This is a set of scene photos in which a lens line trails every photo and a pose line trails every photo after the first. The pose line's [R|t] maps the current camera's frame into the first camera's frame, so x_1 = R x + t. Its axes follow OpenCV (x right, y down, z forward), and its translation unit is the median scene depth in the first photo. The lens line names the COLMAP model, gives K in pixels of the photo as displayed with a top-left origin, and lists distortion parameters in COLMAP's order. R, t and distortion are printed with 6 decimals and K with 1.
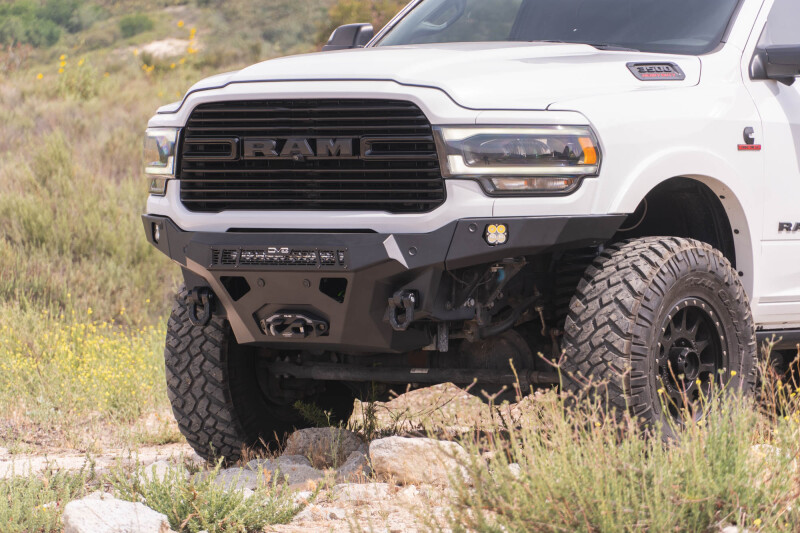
lens RADIAL K [[4182.4, 0, 400.3], [0, 4182.4, 265.5], [0, 0, 1]] dist [1.066348, 0.000000]
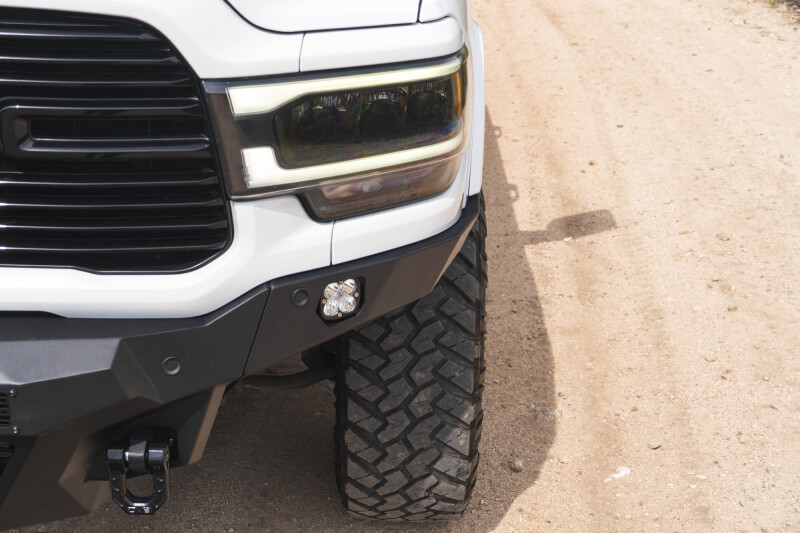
lens RADIAL K [[1122.1, 0, 391.9], [0, 1122.1, 271.2], [0, 0, 1]] dist [0.037523, 0.000000]
pose [[0.818440, -0.187572, 0.543114, -0.040245], [-0.035707, 0.926786, 0.373888, -0.057334], [-0.573482, -0.325398, 0.751821, 0.885371]]
